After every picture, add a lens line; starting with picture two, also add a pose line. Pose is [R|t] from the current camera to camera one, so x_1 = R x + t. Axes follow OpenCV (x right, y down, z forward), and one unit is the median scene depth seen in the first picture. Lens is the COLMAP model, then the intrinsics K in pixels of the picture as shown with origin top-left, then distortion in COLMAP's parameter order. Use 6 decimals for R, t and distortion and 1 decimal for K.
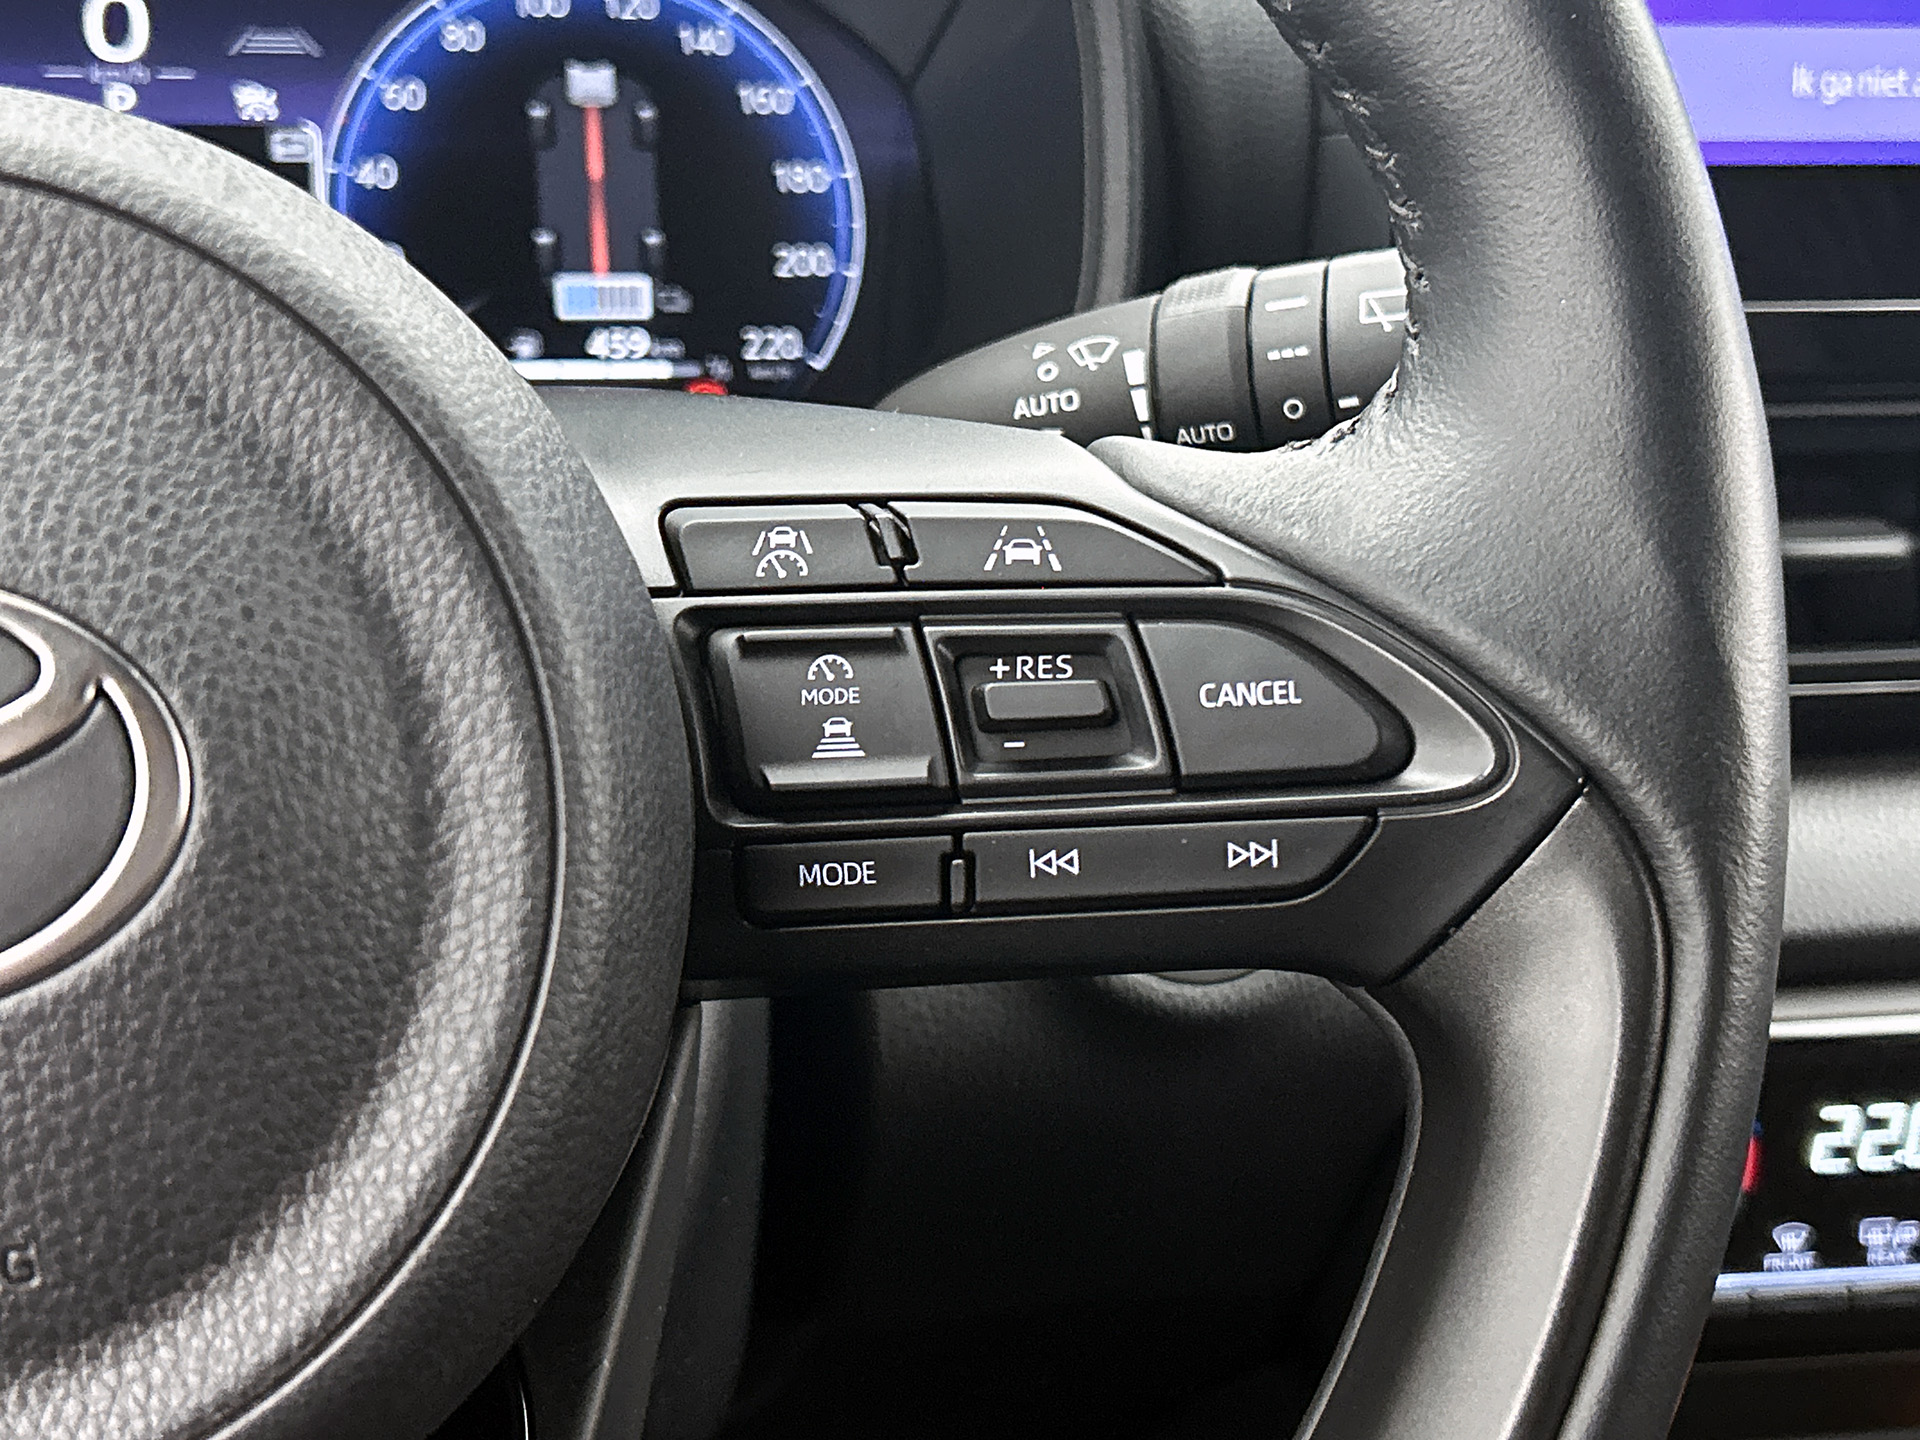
lens RADIAL K [[2755.9, 0, 903.1], [0, 2755.9, 744.8], [0, 0, 1]] dist [0.117152, 0.000000]
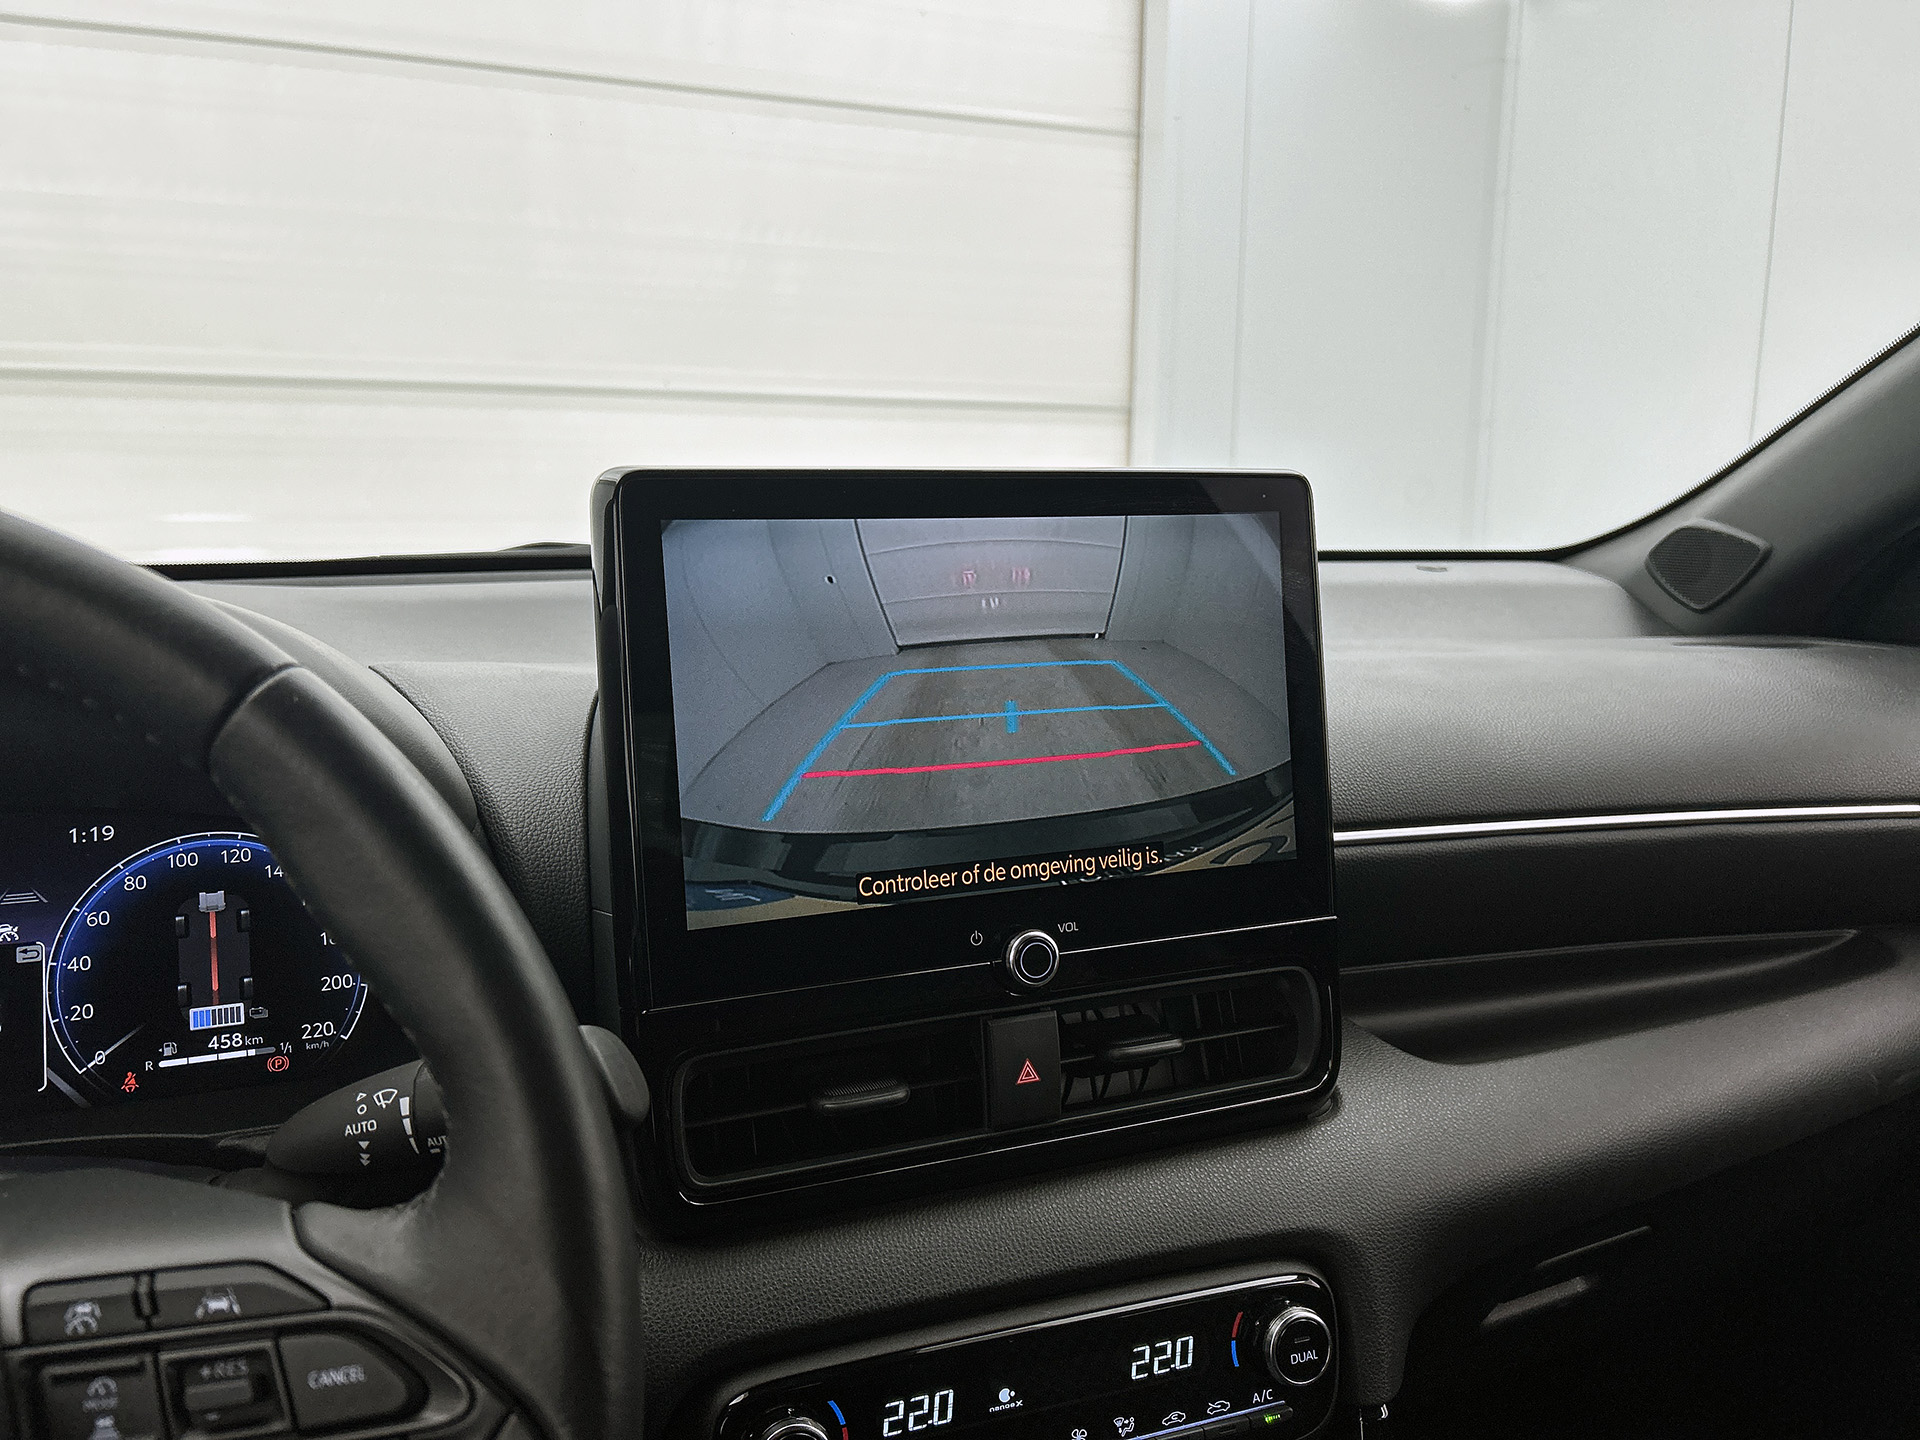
lens RADIAL K [[1473.6, 0, 953.2], [0, 1473.6, 733.2], [0, 0, 1]] dist [0.034140, -0.053619]
pose [[0.981502, -0.062331, 0.181020, 0.224315], [0.095846, 0.978474, -0.182764, -0.130264], [-0.165731, 0.196733, 0.966348, -0.072092]]
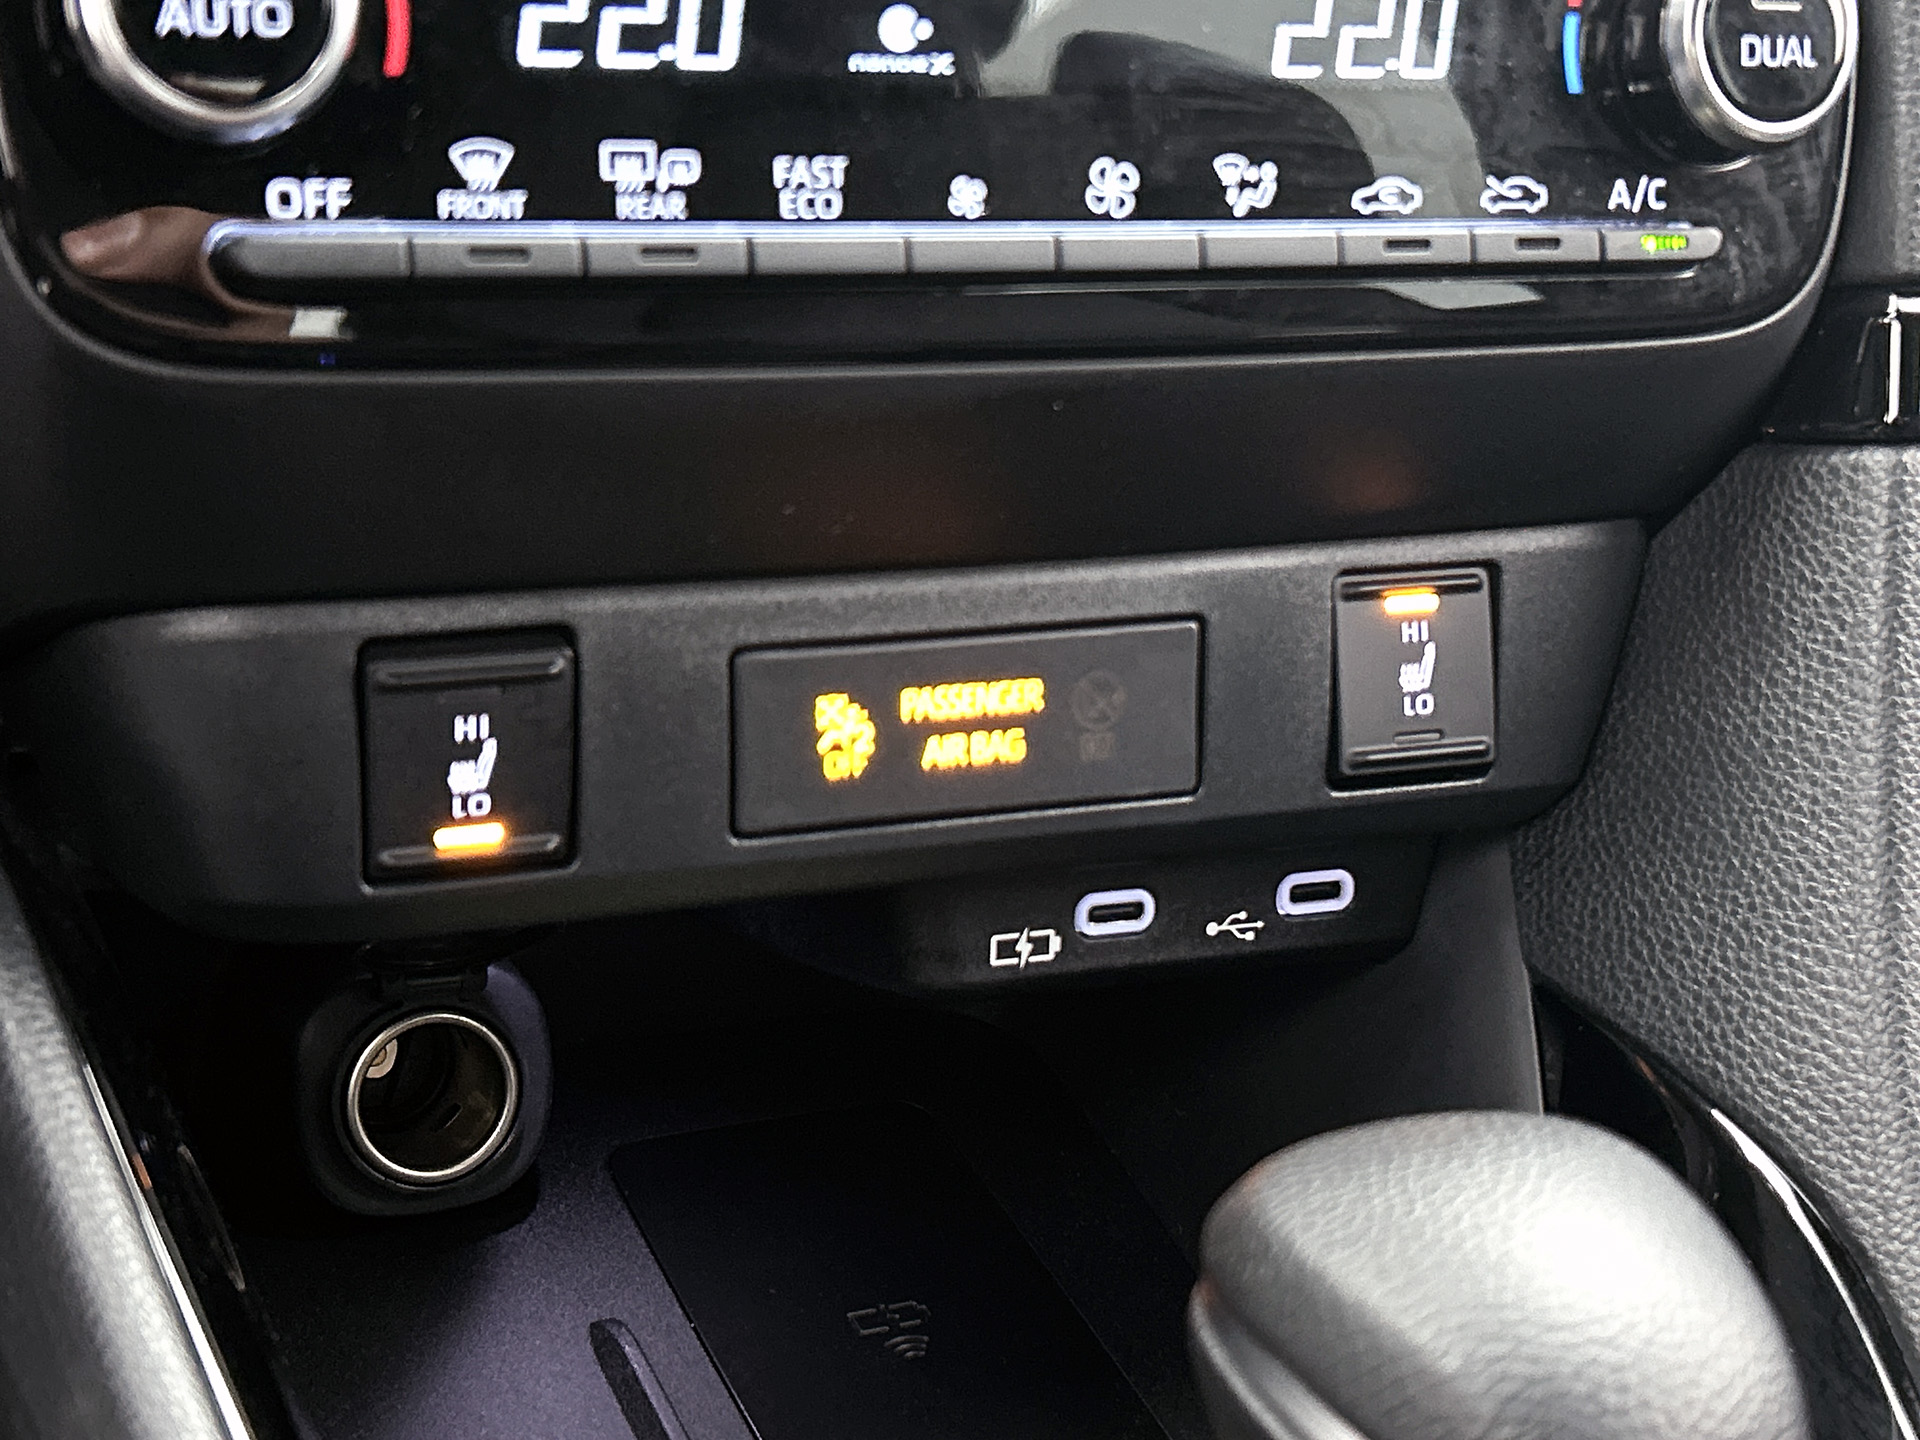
lens RADIAL K [[2875.7, 0, 931.4], [0, 2875.7, 721.6], [0, 0, 1]] dist [0.080454, 0.000000]
pose [[0.971919, -0.050392, 0.229858, 0.265730], [0.050490, 0.998710, 0.005457, 0.302188], [-0.229837, 0.006301, 0.973209, 0.377110]]
